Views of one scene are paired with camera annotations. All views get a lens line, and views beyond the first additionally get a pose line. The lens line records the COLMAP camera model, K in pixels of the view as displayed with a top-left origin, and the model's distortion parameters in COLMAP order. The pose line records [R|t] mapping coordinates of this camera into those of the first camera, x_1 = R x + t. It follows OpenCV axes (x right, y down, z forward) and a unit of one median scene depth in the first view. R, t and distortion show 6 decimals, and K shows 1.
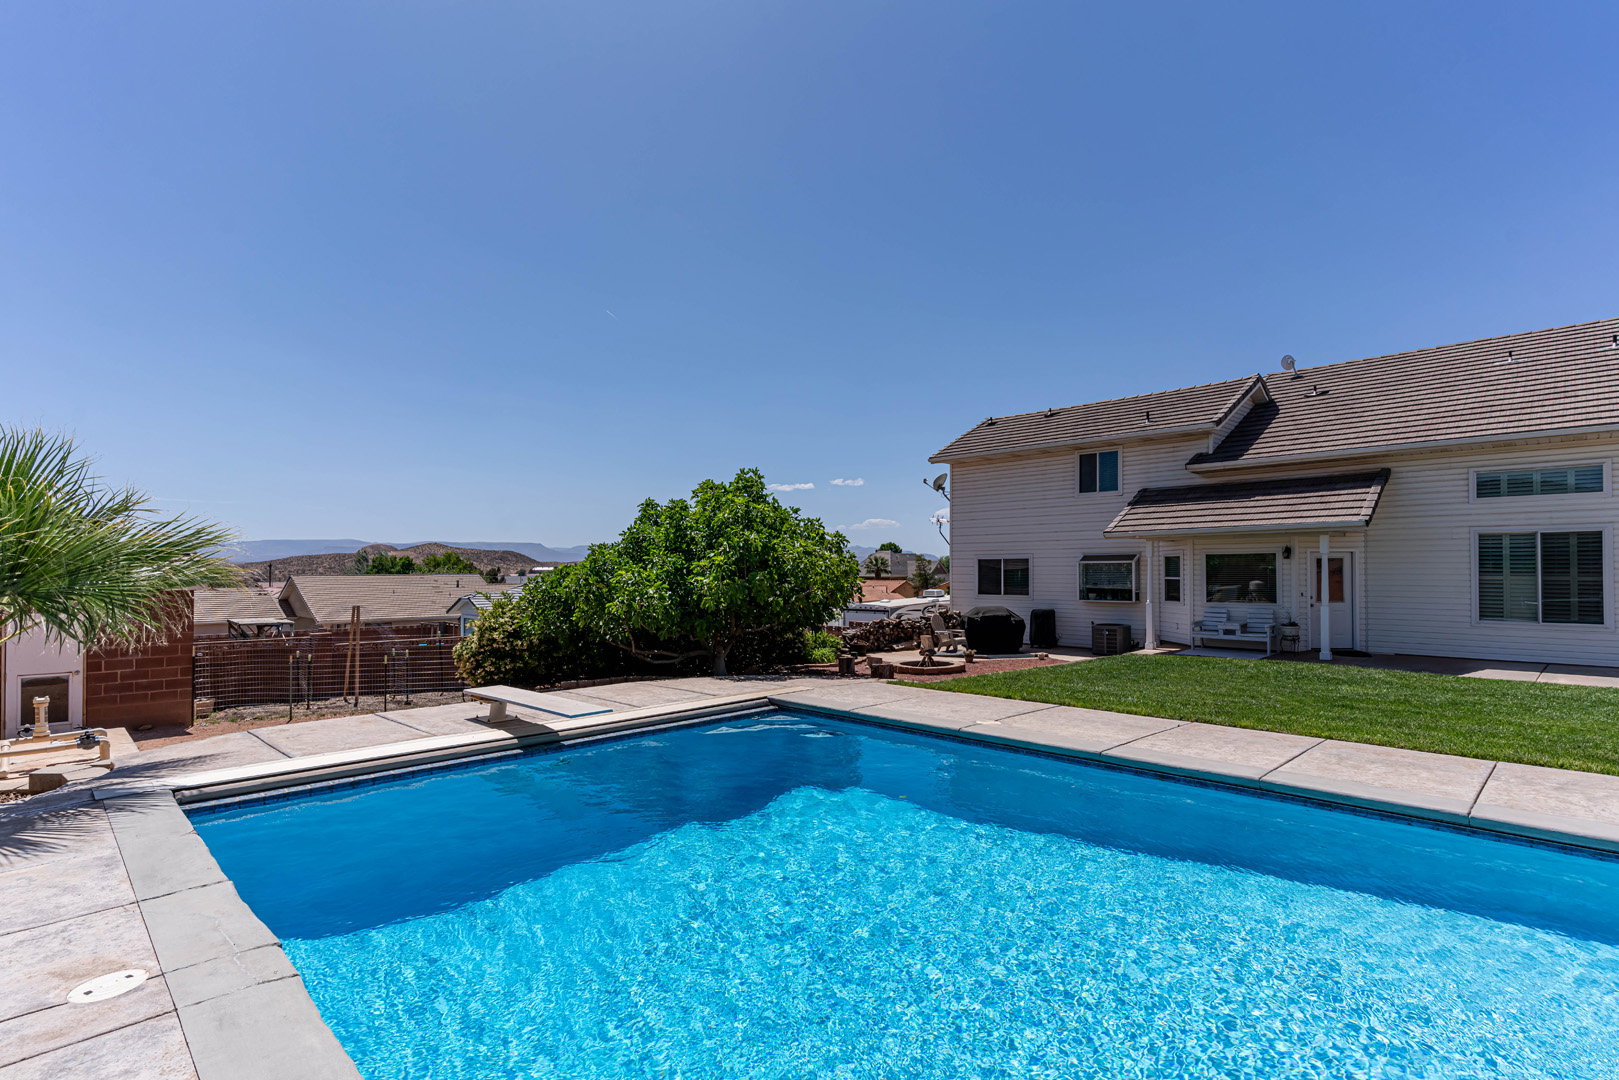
lens RADIAL K [[786.3, 0, 813.1], [0, 786.3, 547.5], [0, 0, 1]] dist [-0.002923, 0.000009]
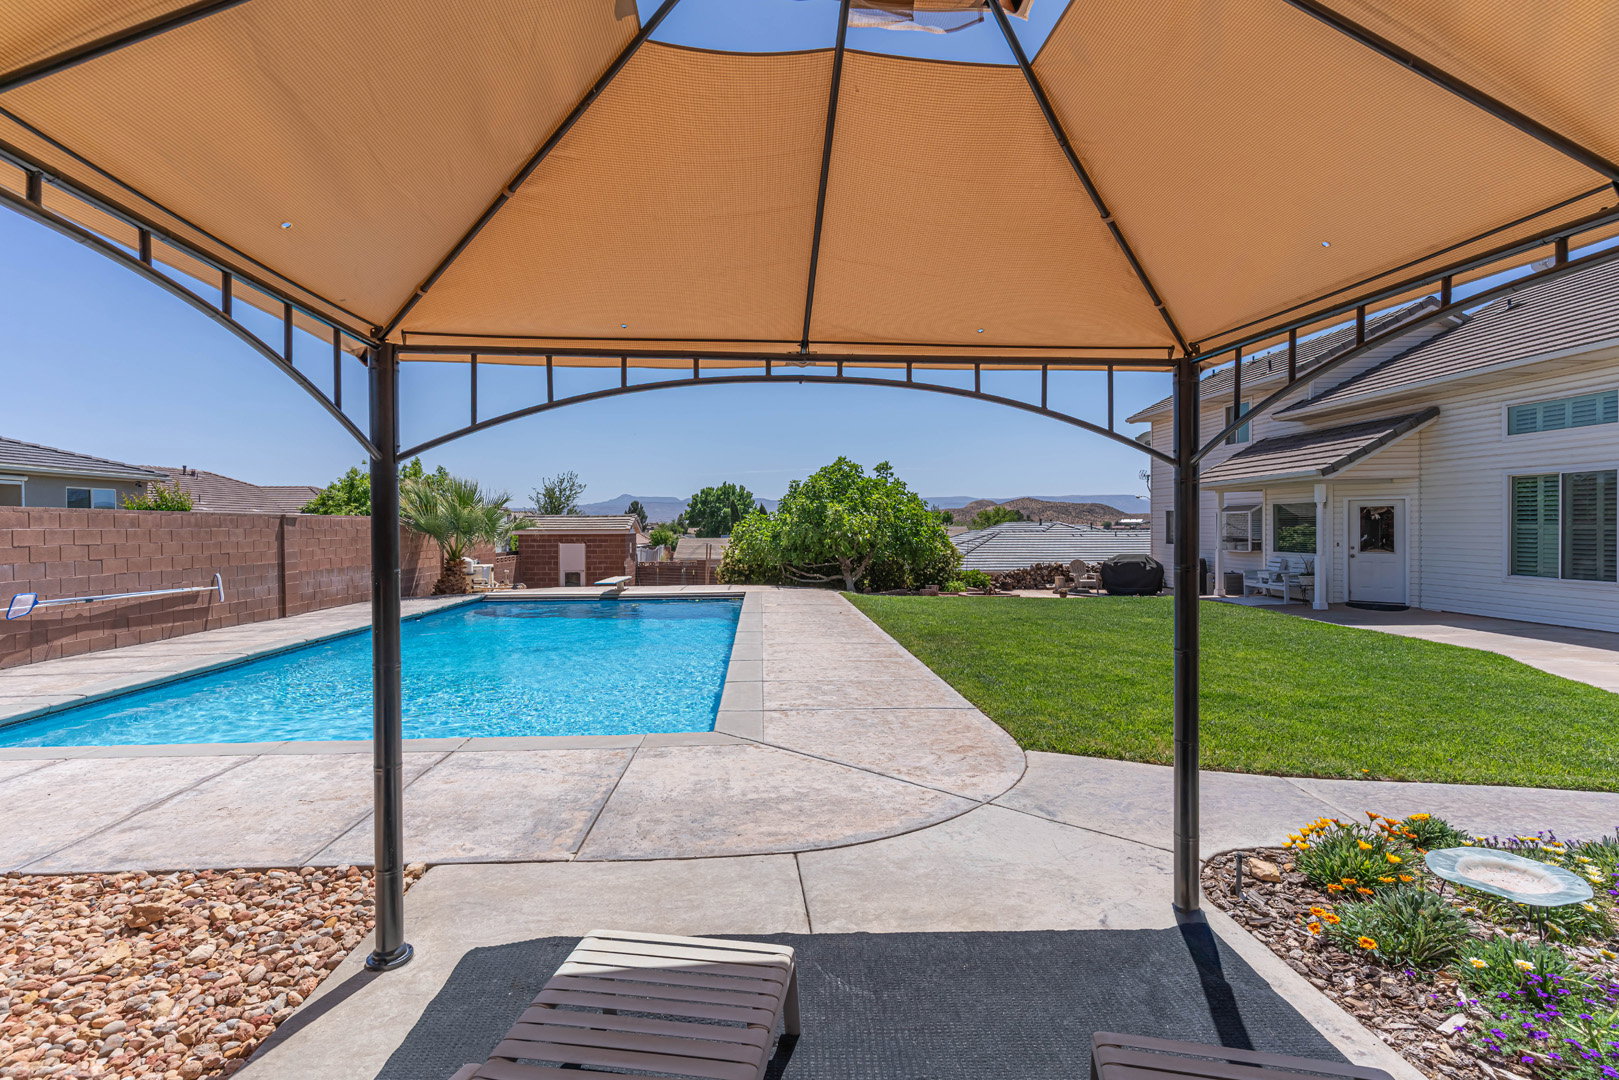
lens RADIAL K [[786.3, 0, 809.3], [0, 786.3, 537.5], [0, 0, 1]] dist [-0.002923, 0.000009]
pose [[0.746074, 0.003301, -0.665855, 0.845744], [0.028529, 0.998911, 0.036919, -0.003802], [0.665251, -0.046541, 0.745167, -0.168230]]
